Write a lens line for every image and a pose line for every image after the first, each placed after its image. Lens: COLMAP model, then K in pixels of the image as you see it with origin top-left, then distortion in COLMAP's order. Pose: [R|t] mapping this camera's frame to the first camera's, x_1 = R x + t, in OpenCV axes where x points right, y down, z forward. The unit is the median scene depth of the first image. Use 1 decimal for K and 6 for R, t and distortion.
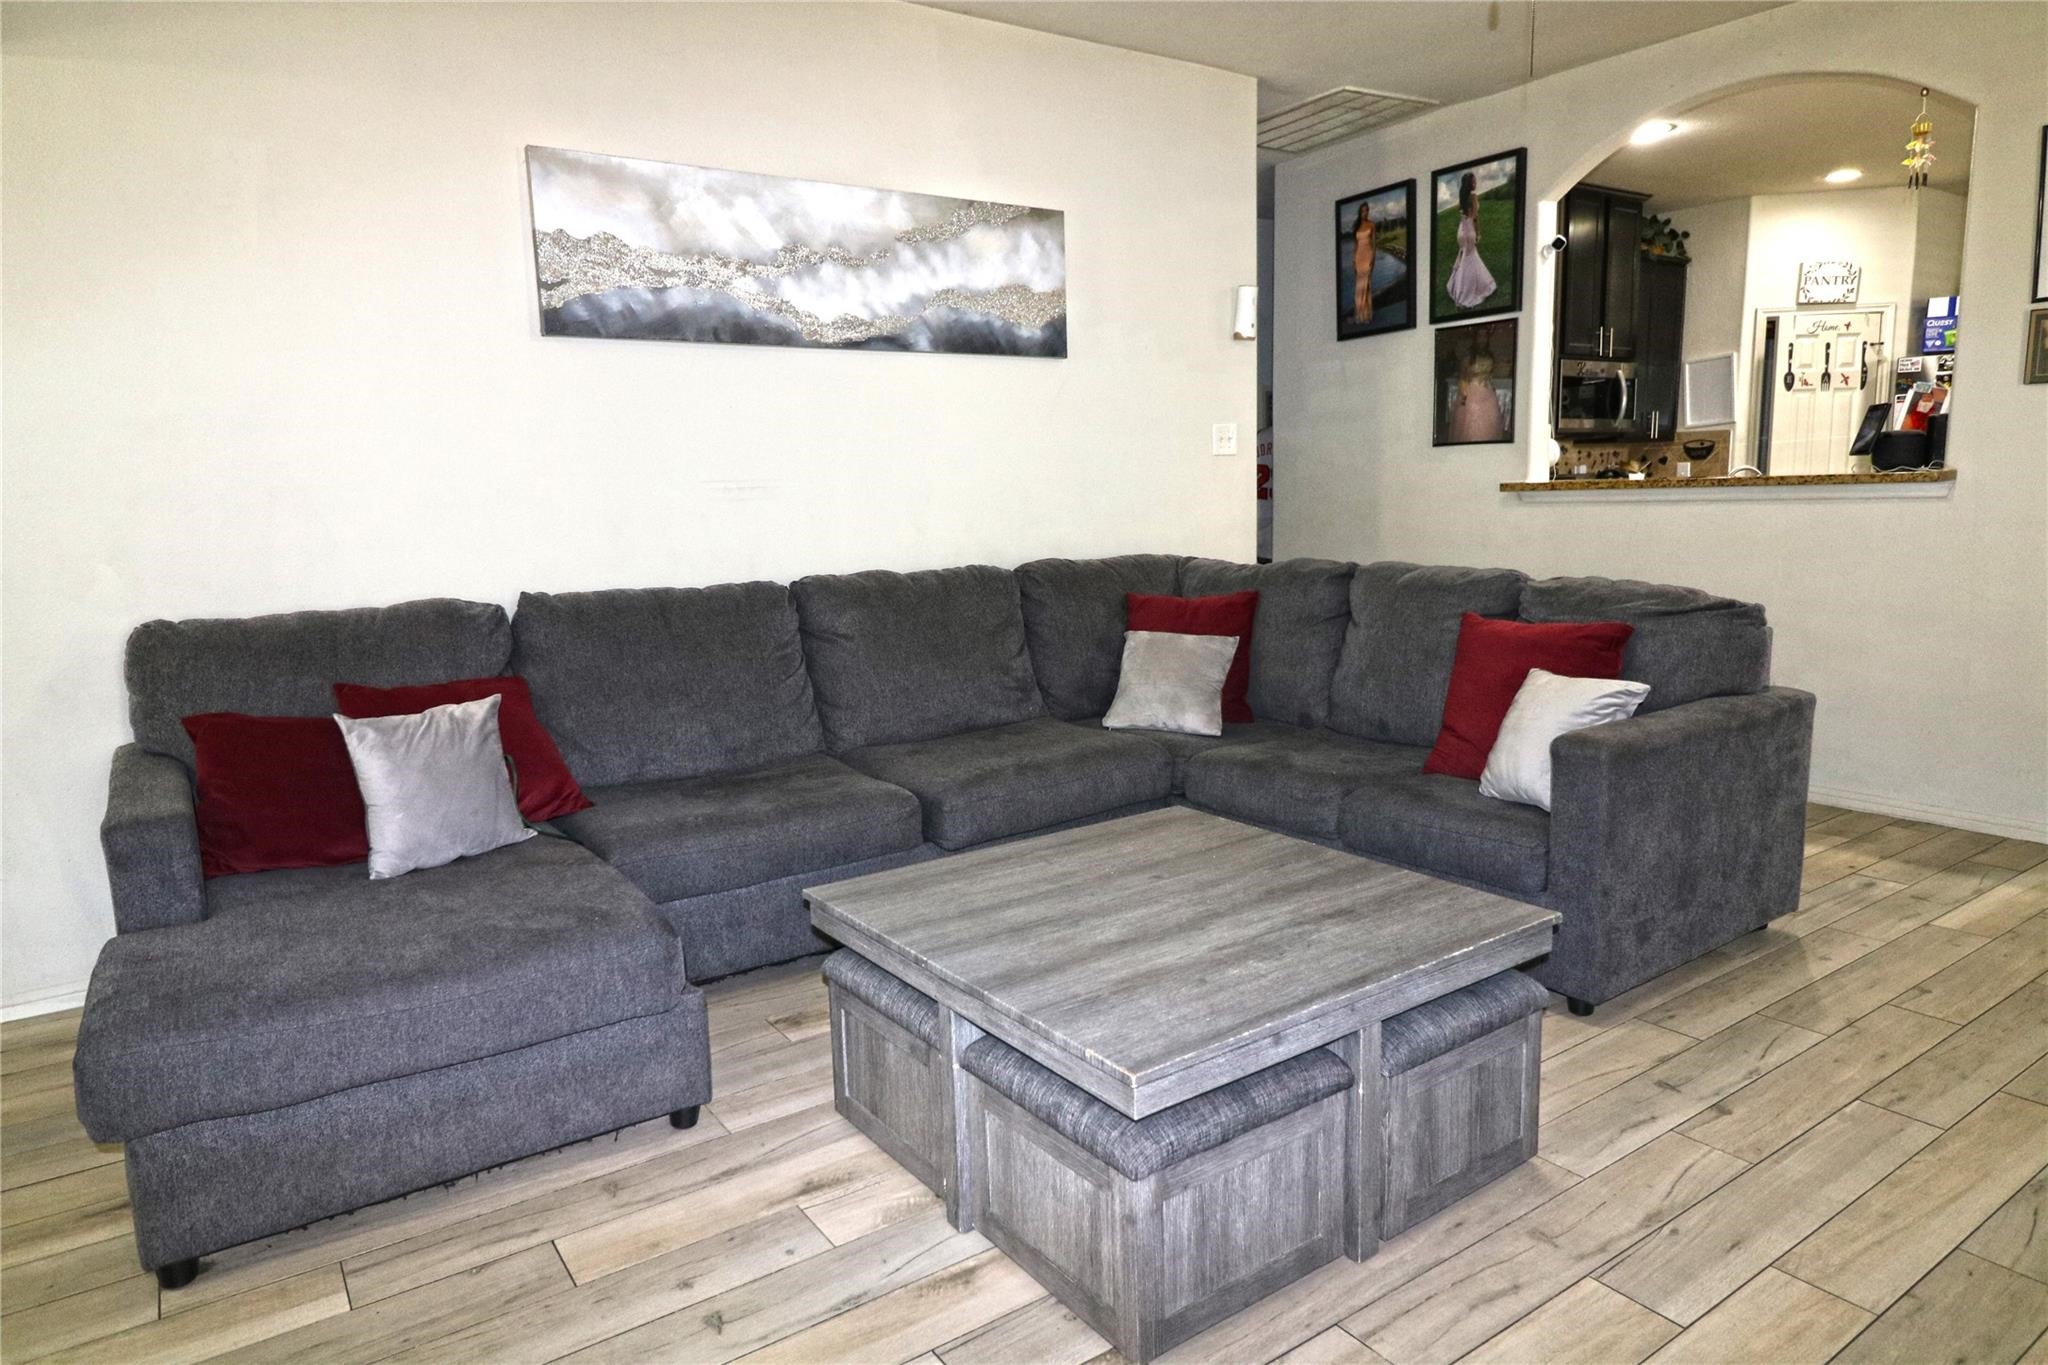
lens RADIAL K [[1244.9, 0, 1022.9], [0, 1244.9, 682.6], [0, 0, 1]] dist [-0.004941, -0.003117]
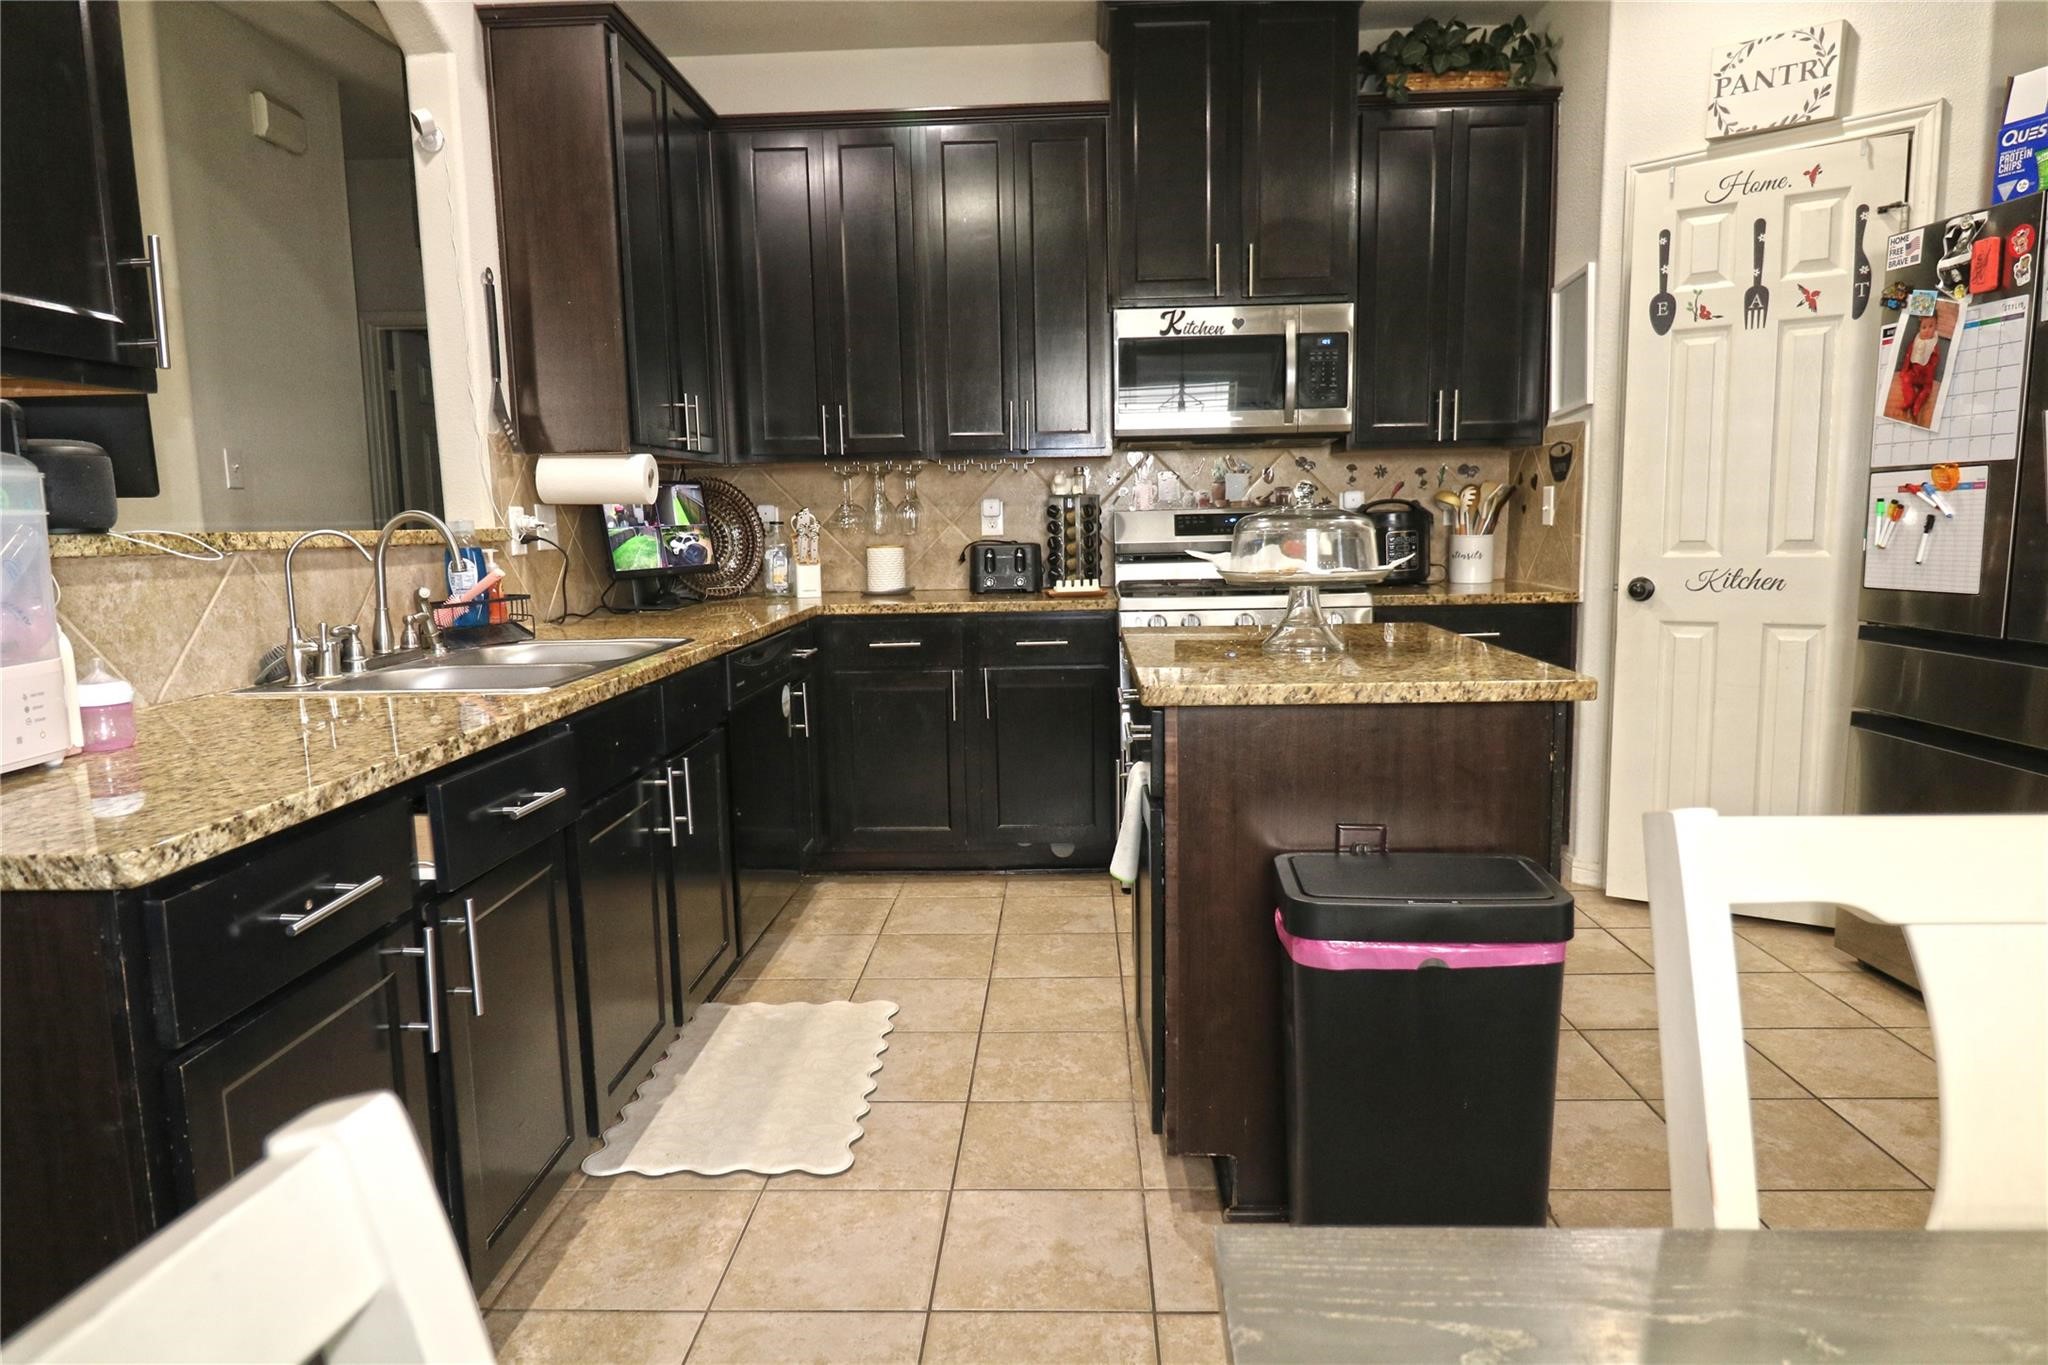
lens RADIAL K [[1244.9, 0, 1022.6], [0, 1244.9, 678.8], [0, 0, 1]] dist [-0.004941, -0.003117]
pose [[0.799545, 0.090916, -0.593685, 0.716420], [-0.093654, 0.995258, 0.026284, -0.096550], [0.593259, 0.034586, 0.804268, 0.490256]]
